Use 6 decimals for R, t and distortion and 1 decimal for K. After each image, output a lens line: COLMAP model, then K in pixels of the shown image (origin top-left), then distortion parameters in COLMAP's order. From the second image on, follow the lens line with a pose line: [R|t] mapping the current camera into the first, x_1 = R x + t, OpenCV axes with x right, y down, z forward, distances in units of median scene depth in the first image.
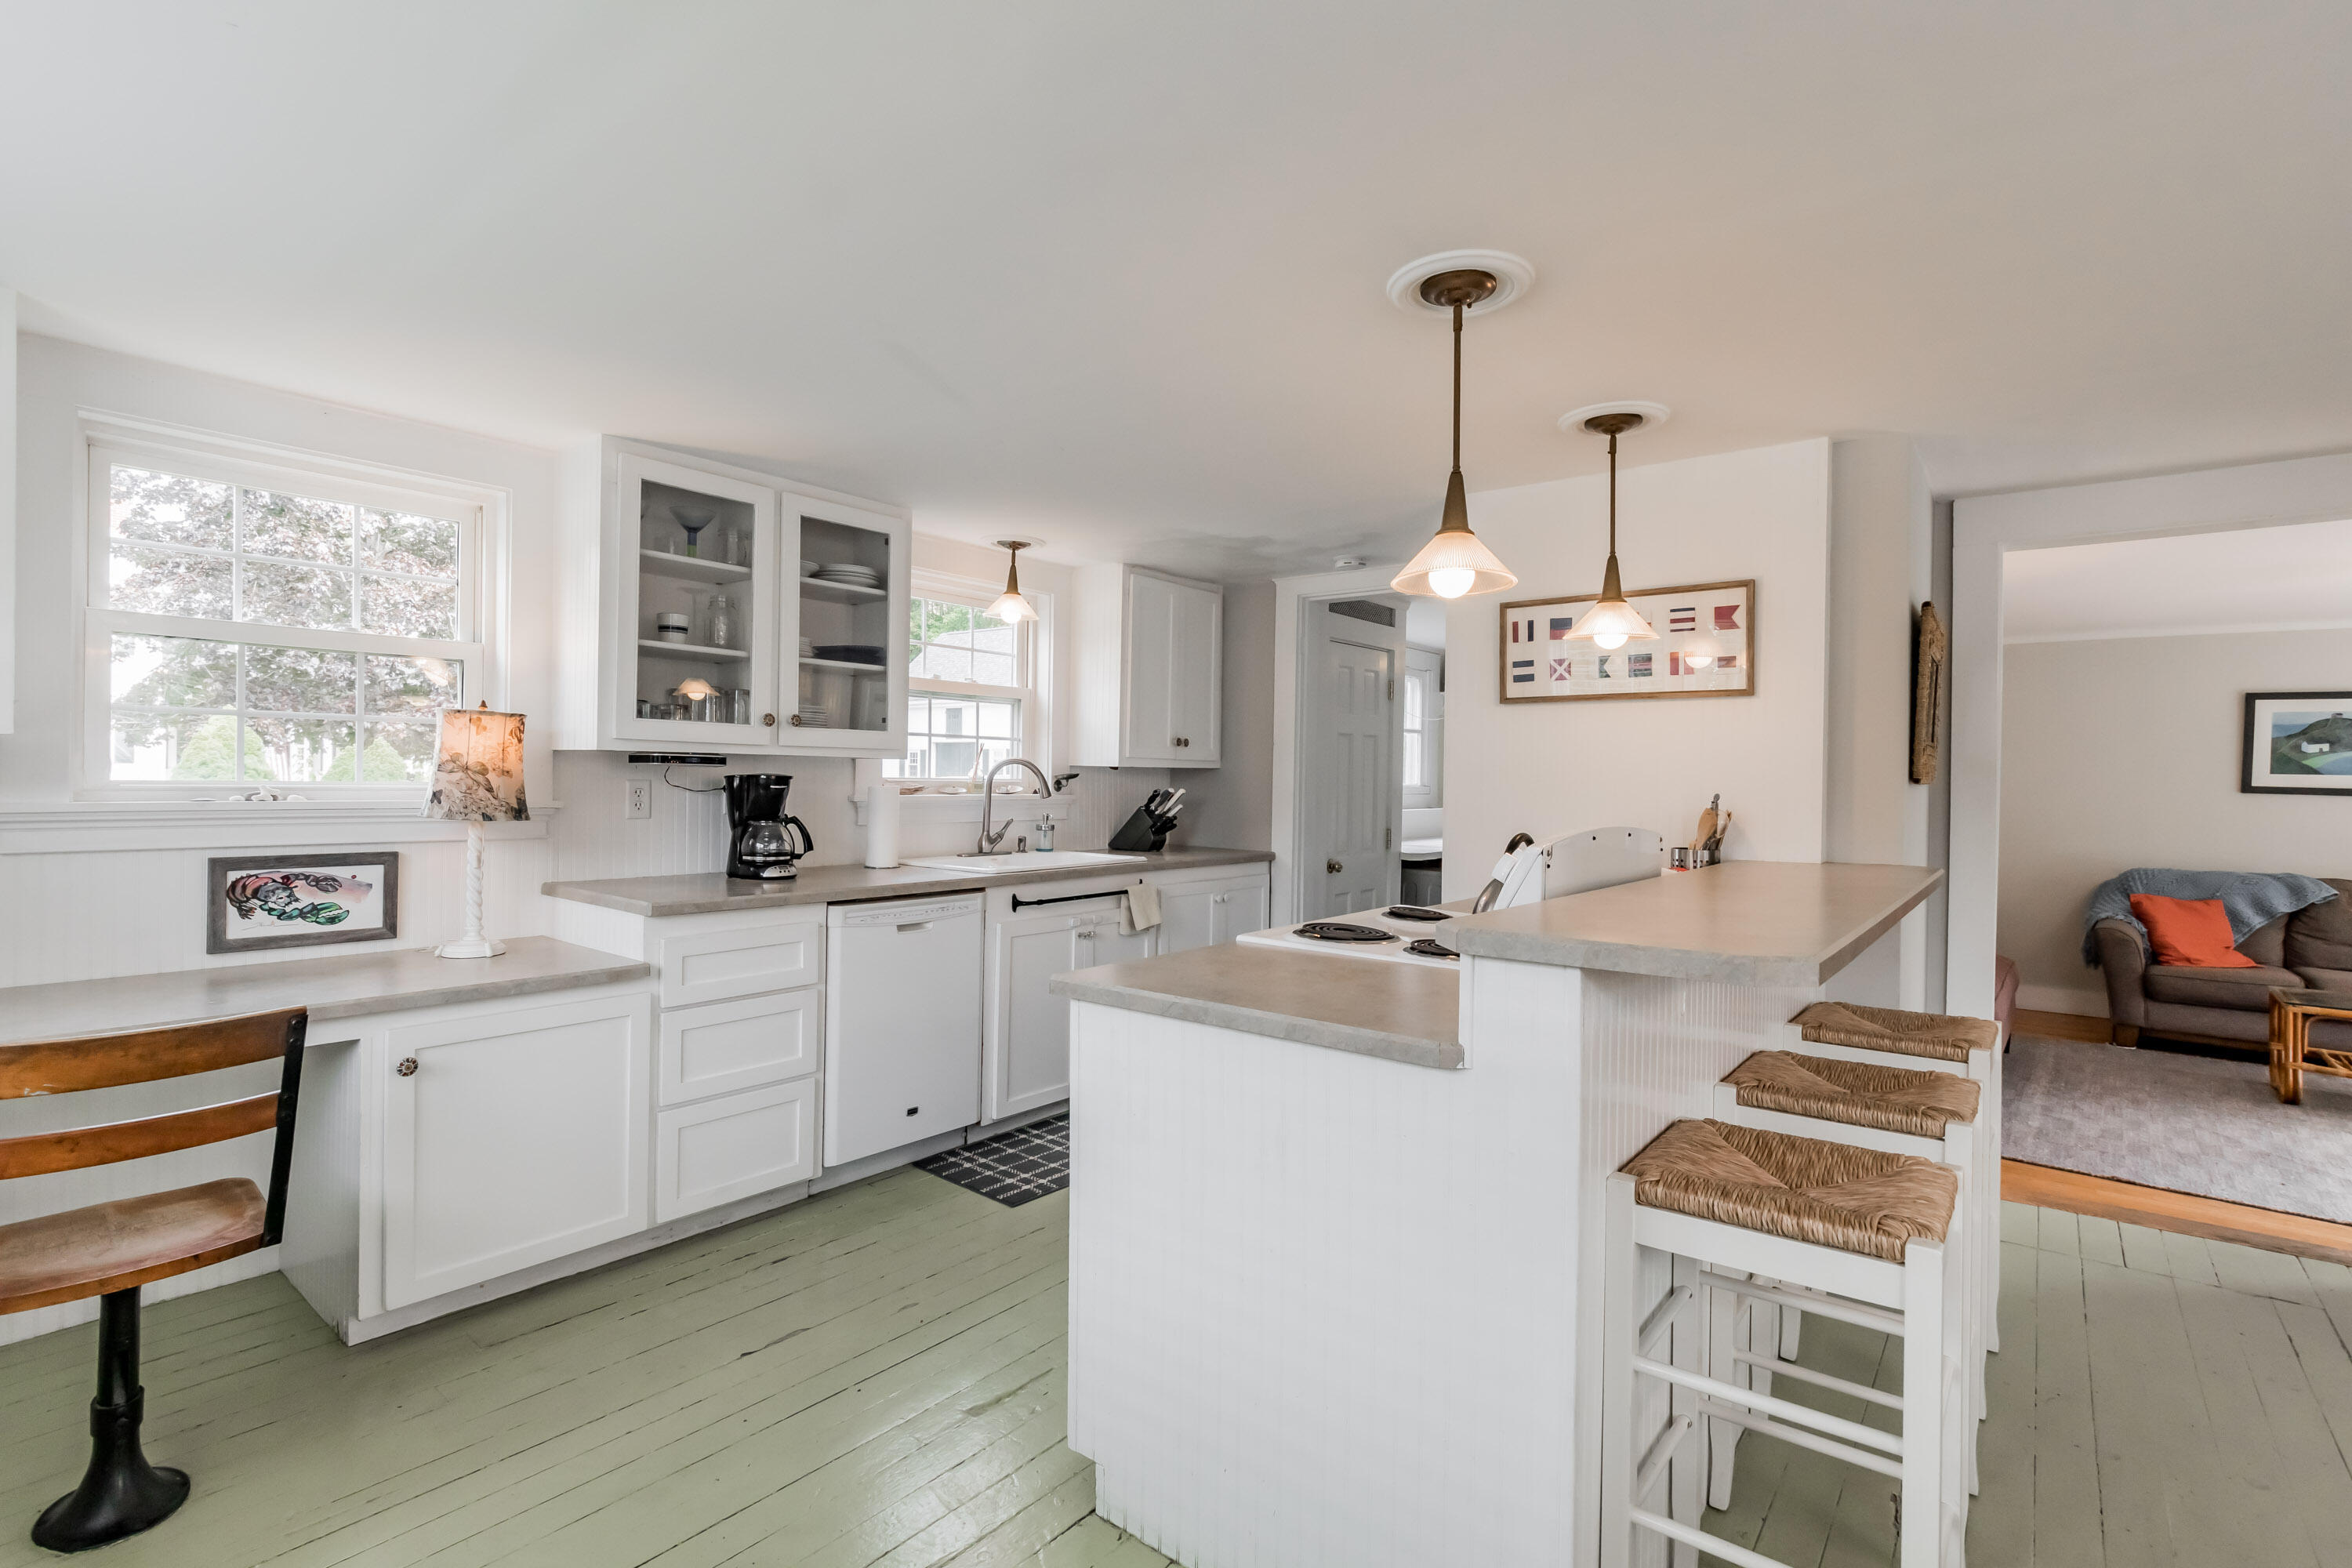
lens RADIAL K [[1097.8, 0, 1184.0], [0, 1097.8, 785.3], [0, 0, 1]] dist [0.003065, 0.000283]
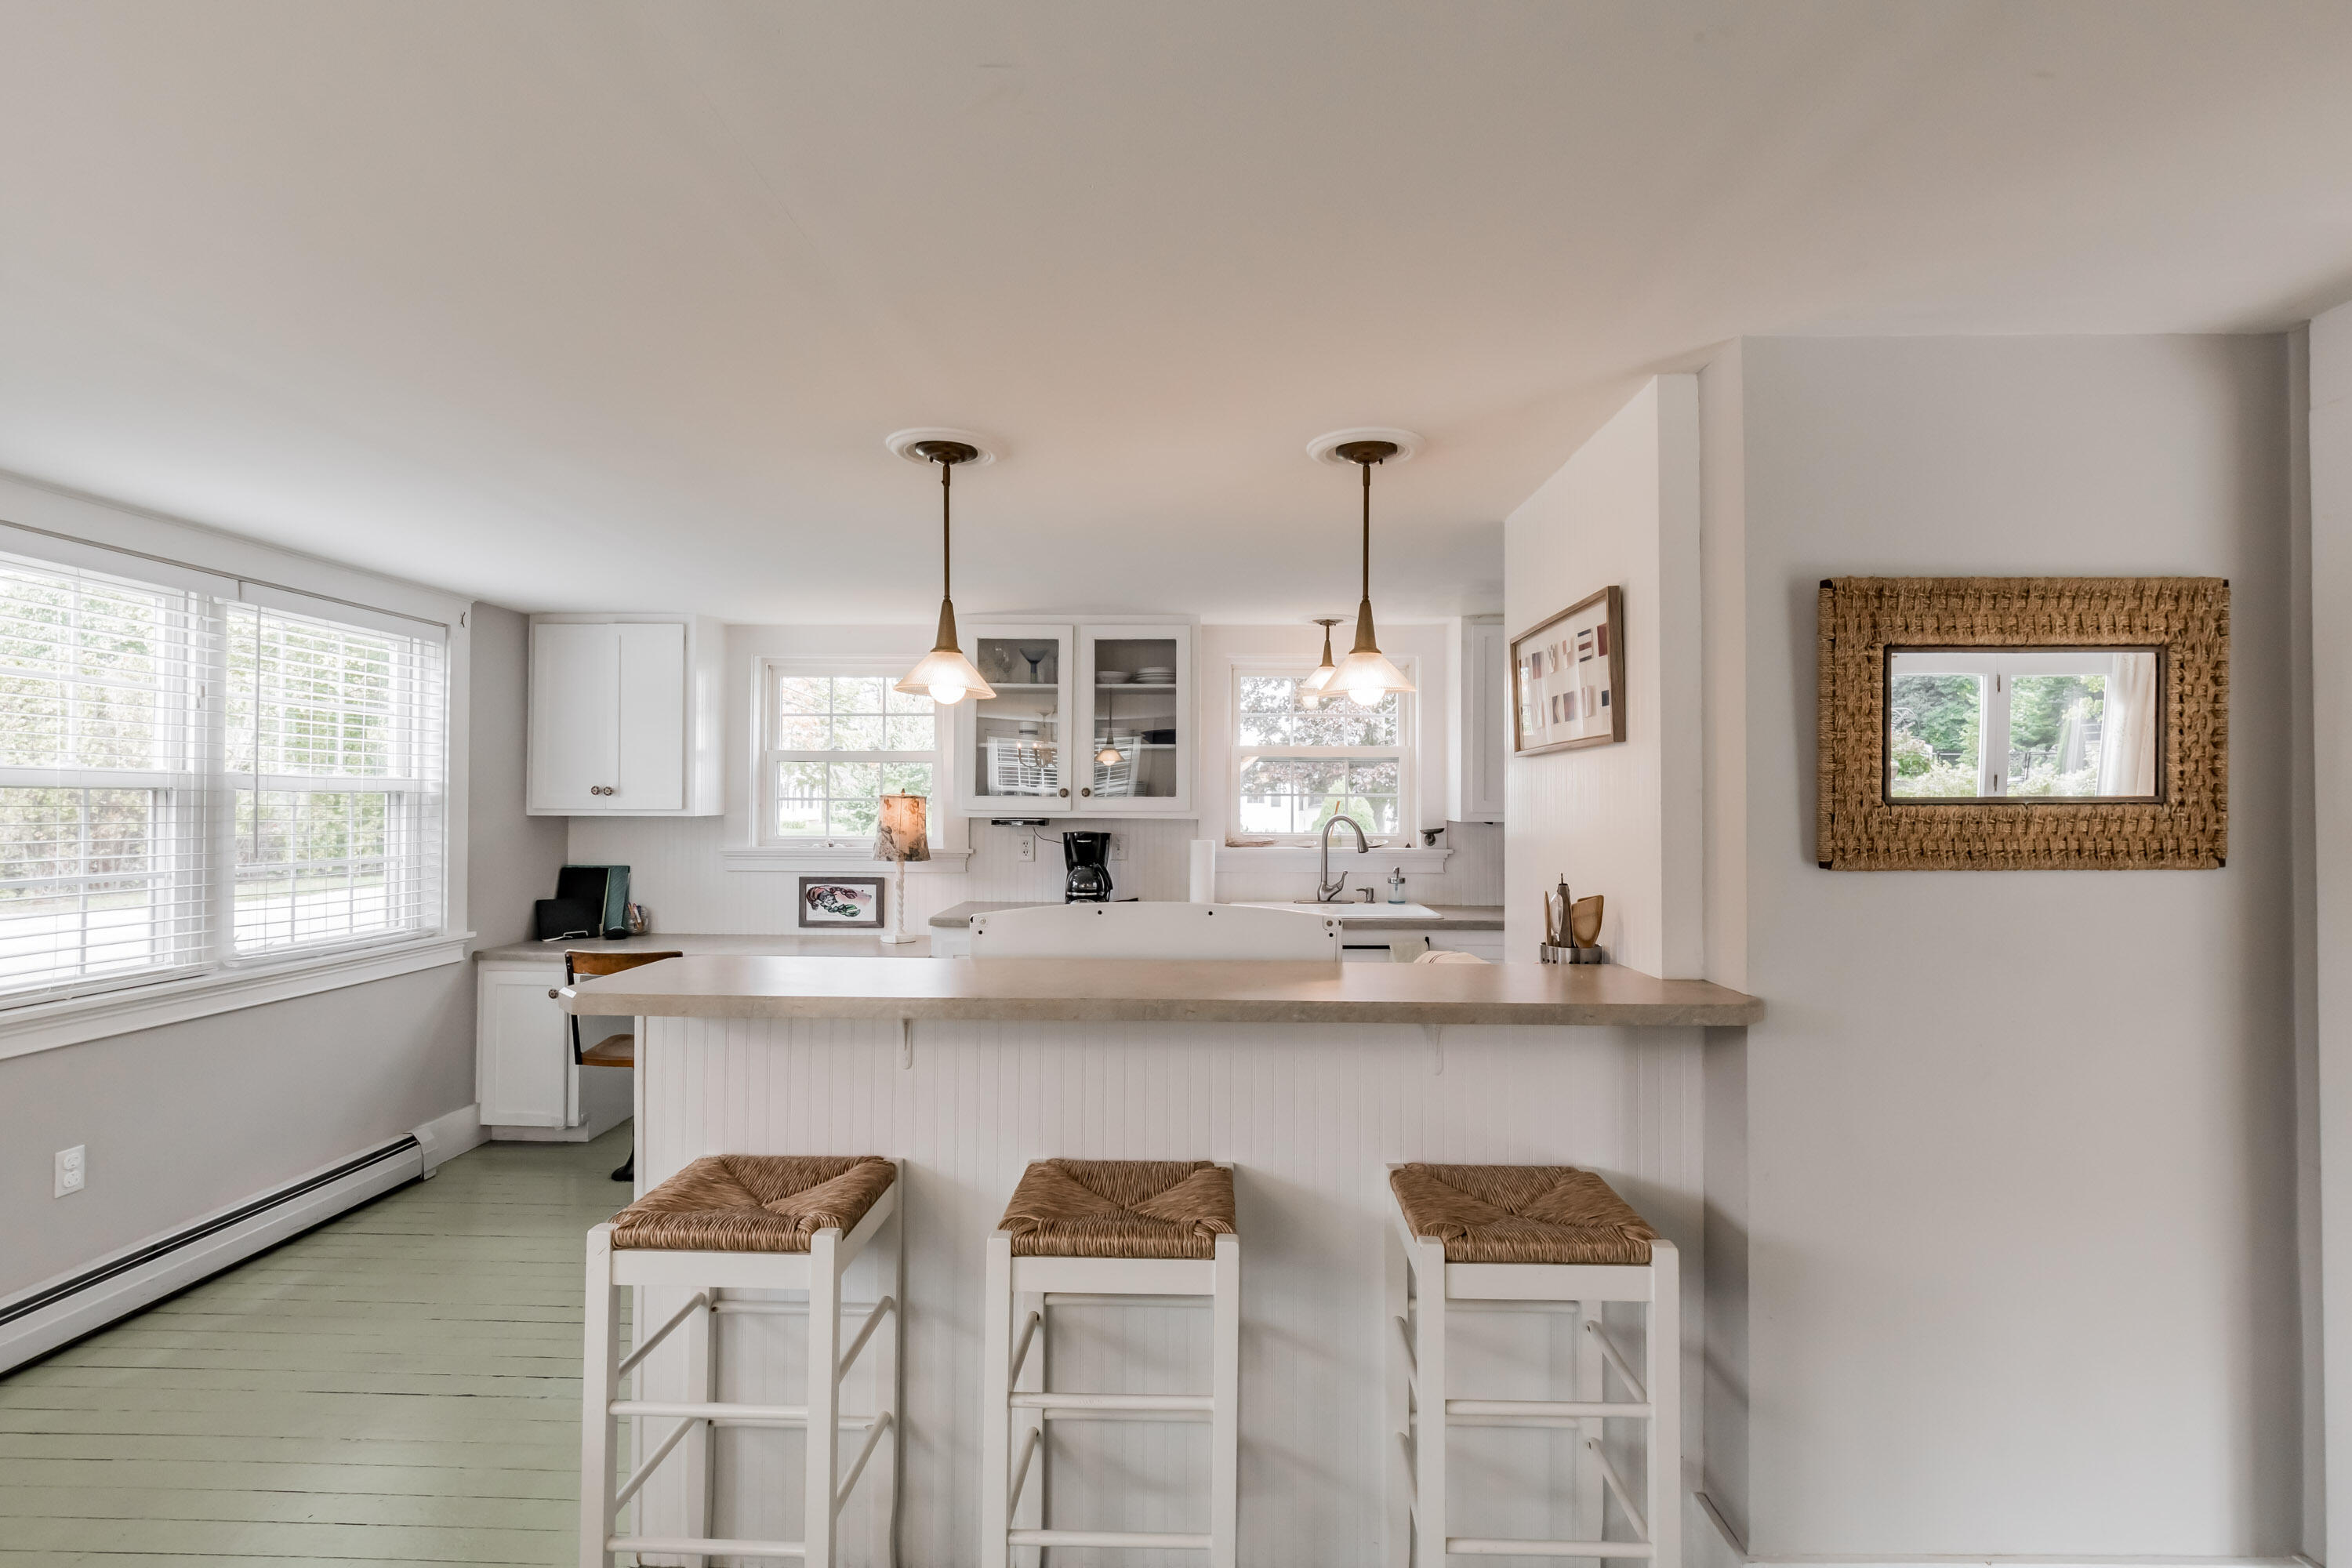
lens RADIAL K [[1097.8, 0, 1177.4], [0, 1097.8, 785.0], [0, 0, 1]] dist [0.003065, 0.000283]
pose [[0.605458, -0.023934, -0.795517, 0.840018], [-0.001012, 0.999524, -0.030842, -0.028706], [0.795877, 0.019478, 0.605145, 0.293233]]
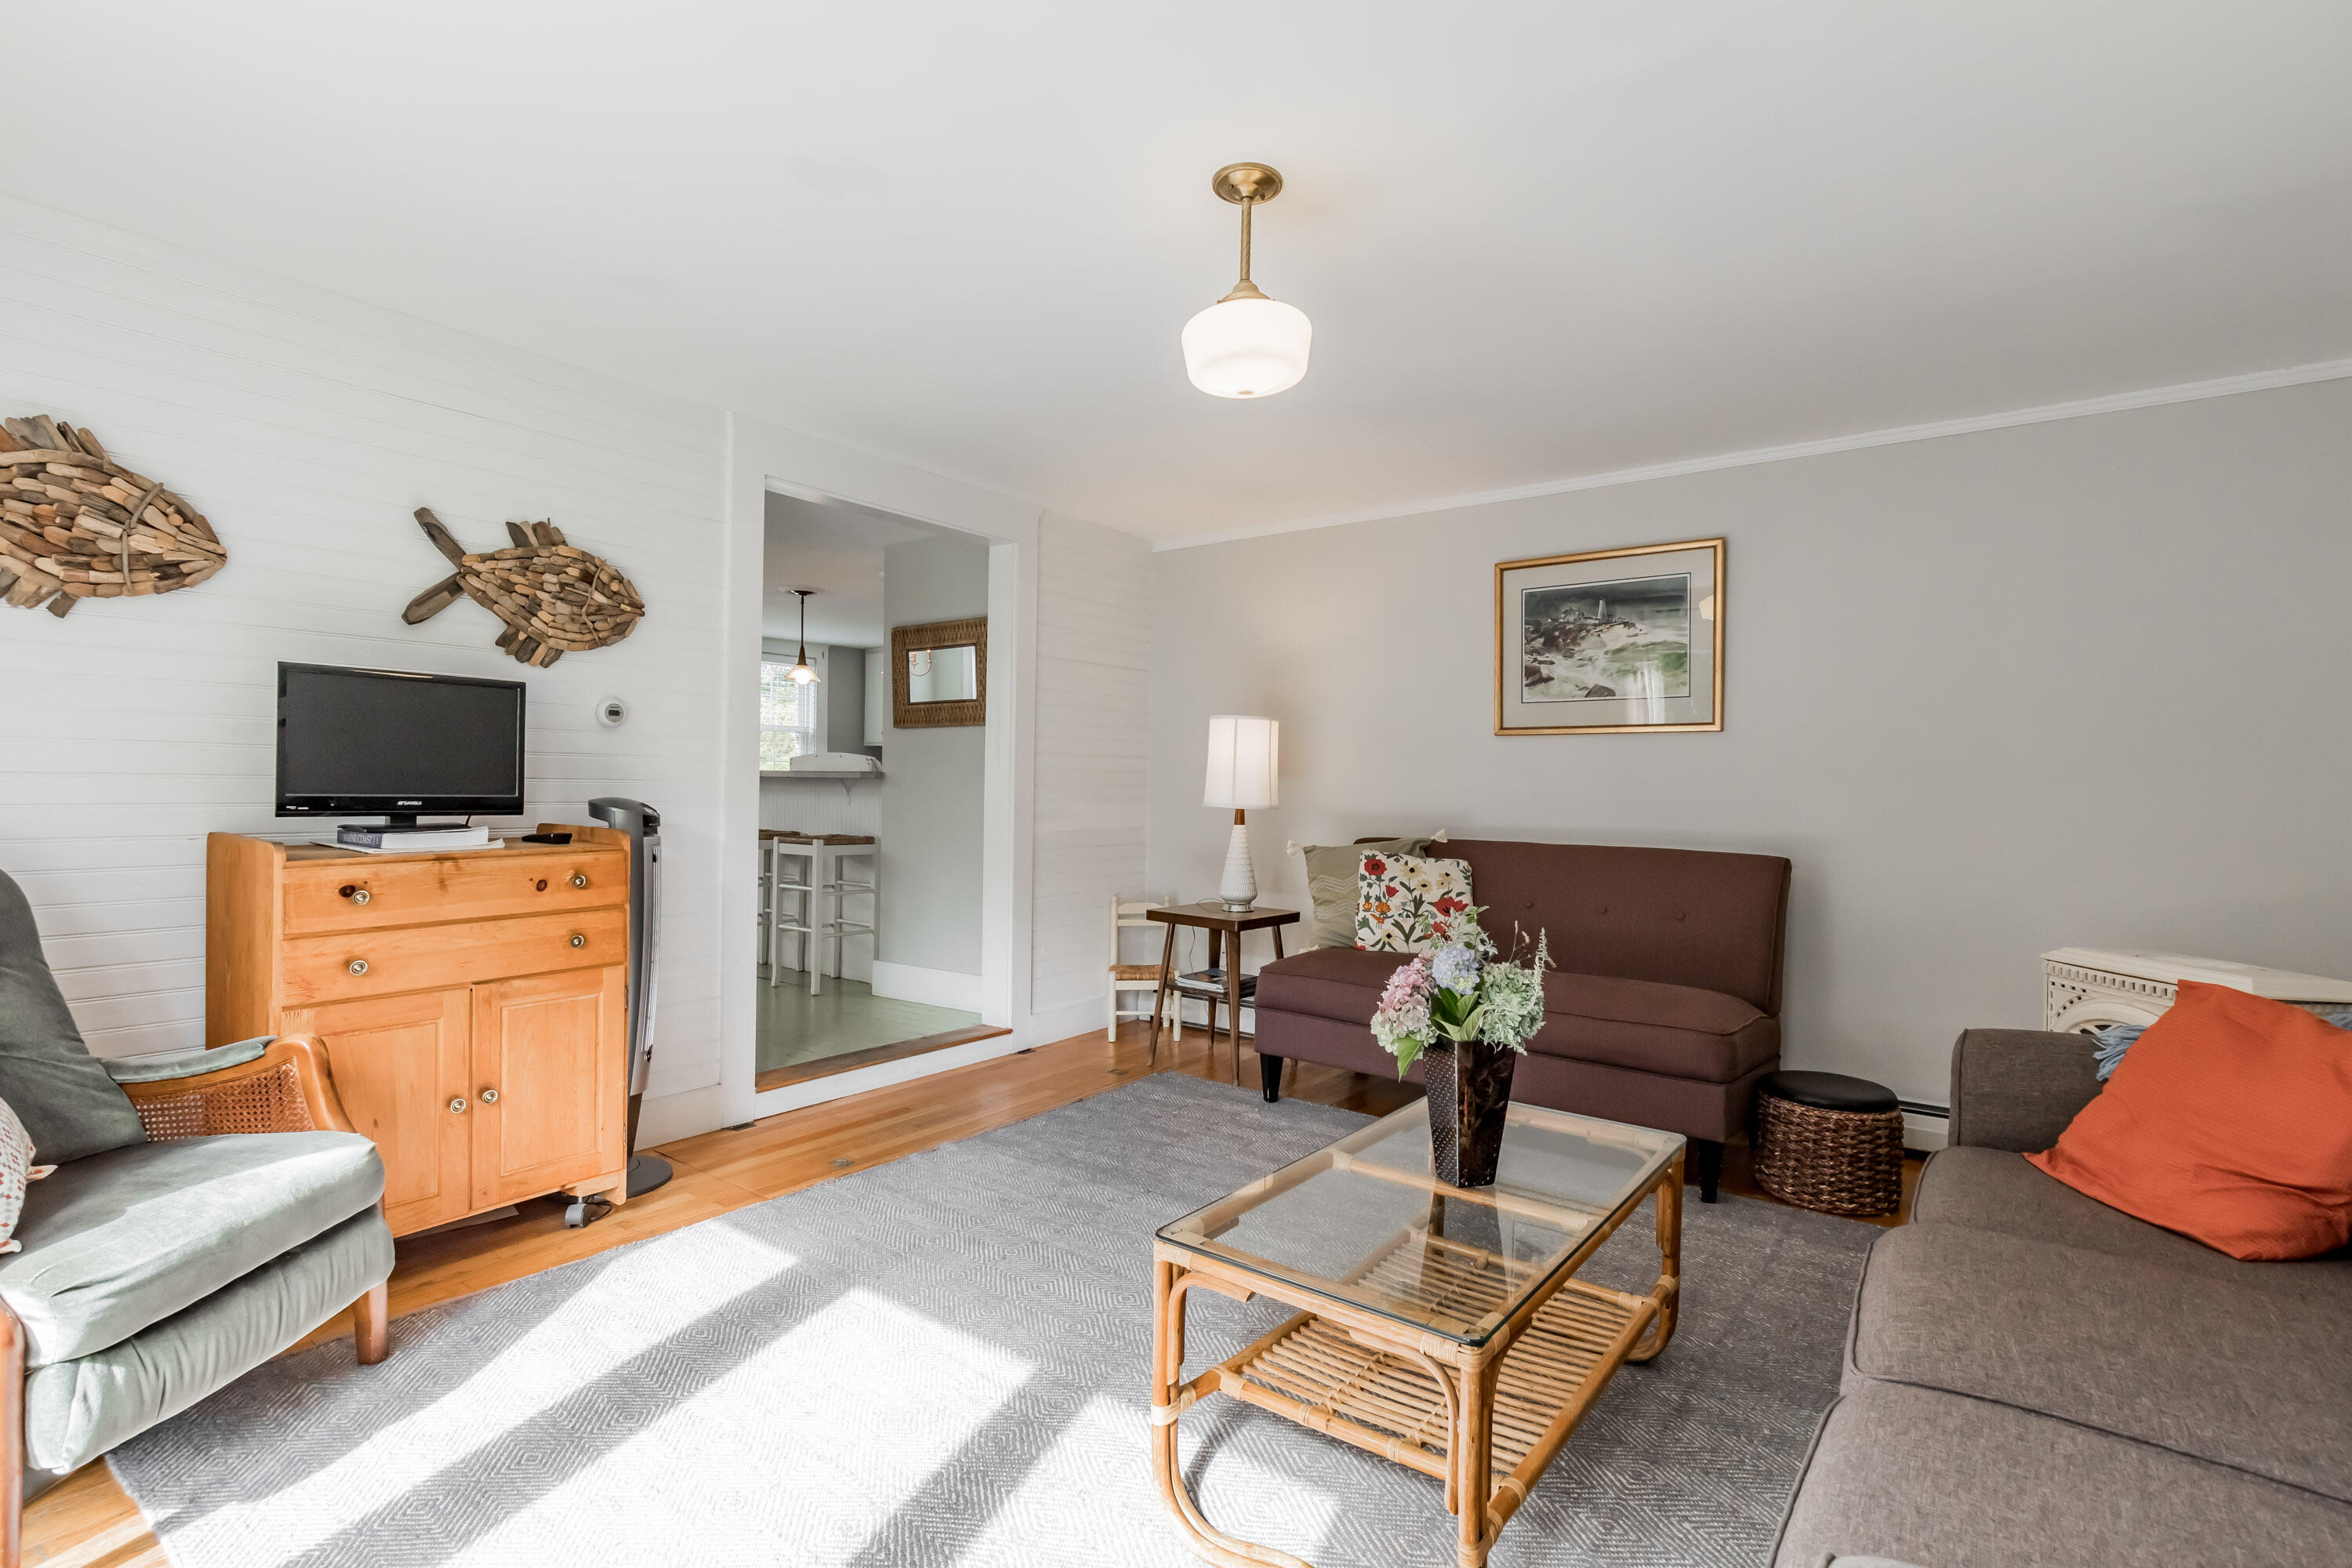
lens RADIAL K [[1097.8, 0, 1181.3], [0, 1097.8, 787.4], [0, 0, 1]] dist [0.003065, 0.000283]
pose [[0.037112, -0.008129, -0.999278, 2.230480], [-0.022360, 0.999710, -0.008963, 0.090729], [0.999061, 0.022677, 0.036920, 1.250673]]
